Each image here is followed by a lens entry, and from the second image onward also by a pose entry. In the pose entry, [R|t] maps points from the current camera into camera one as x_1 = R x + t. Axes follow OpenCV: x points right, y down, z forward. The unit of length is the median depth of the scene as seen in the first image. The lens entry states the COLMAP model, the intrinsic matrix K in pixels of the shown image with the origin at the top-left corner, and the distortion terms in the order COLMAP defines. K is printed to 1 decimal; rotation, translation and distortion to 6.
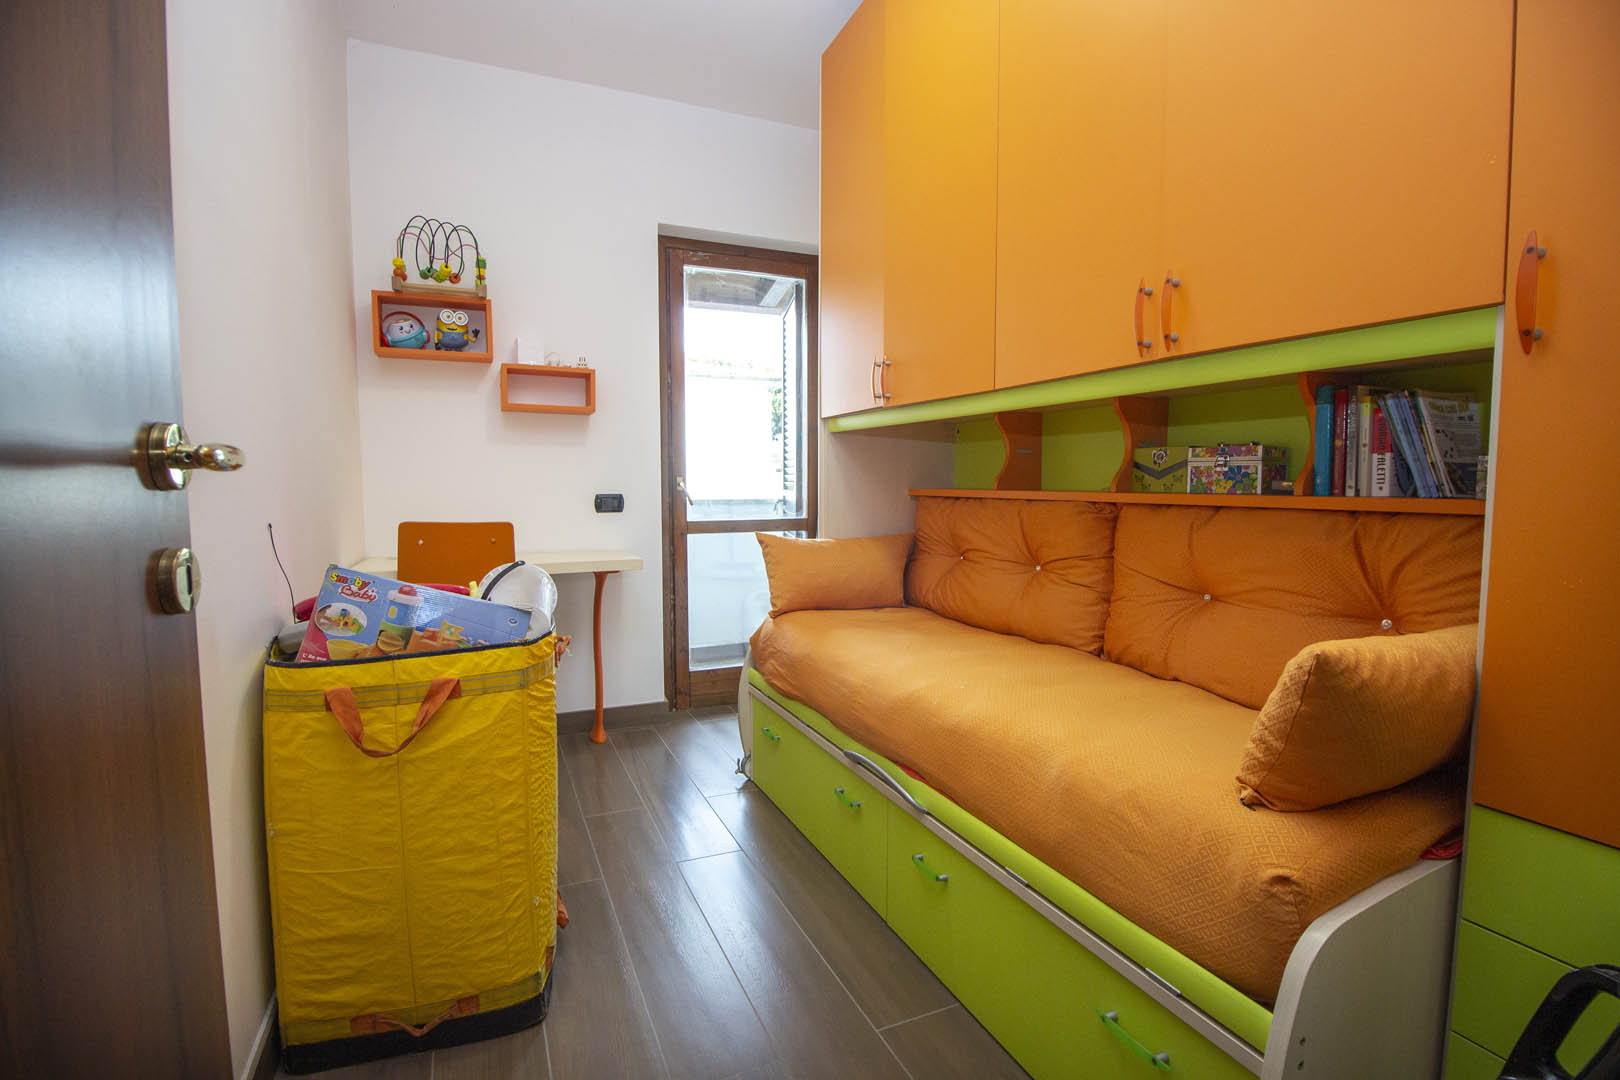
lens RADIAL K [[760.8, 0, 809.3], [0, 760.8, 533.8], [0, 0, 1]] dist [-0.017365, -0.006564]
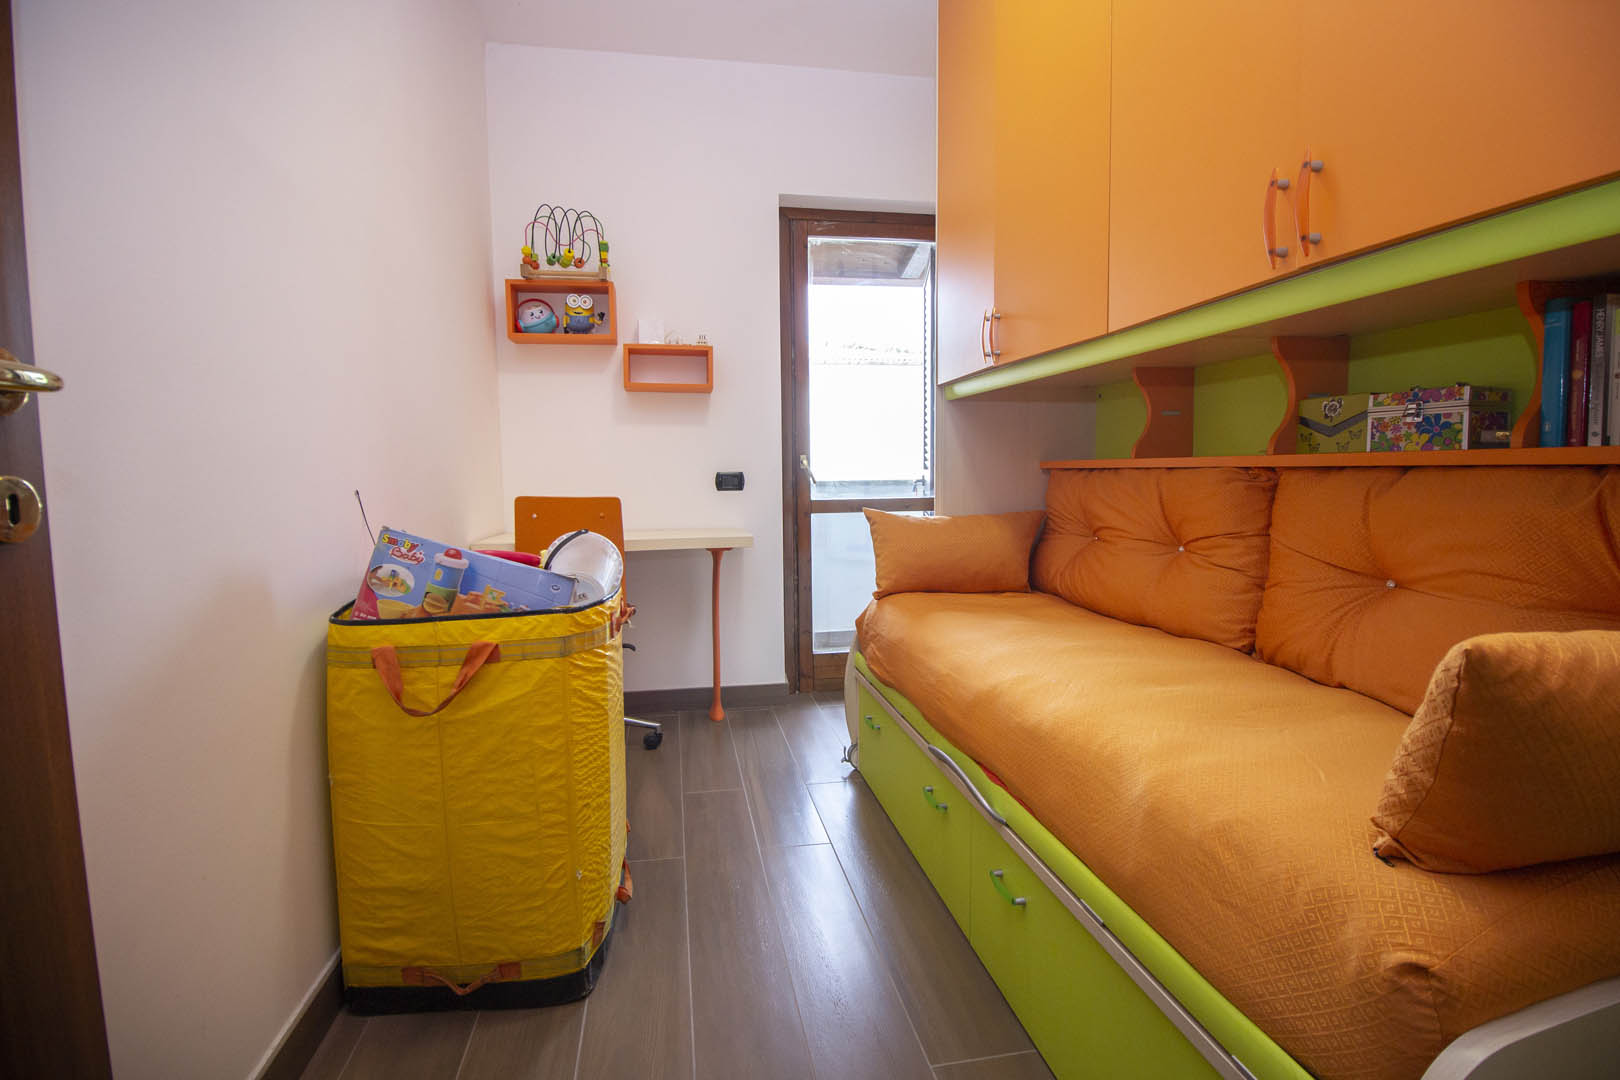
lens RADIAL K [[760.8, 0, 804.3], [0, 760.8, 531.8], [0, 0, 1]] dist [-0.017365, -0.006564]
pose [[0.970404, 0.007443, -0.241373, 0.137584], [-0.004813, 0.999922, 0.011483, 0.026378], [0.241440, -0.009981, 0.970365, 0.110656]]
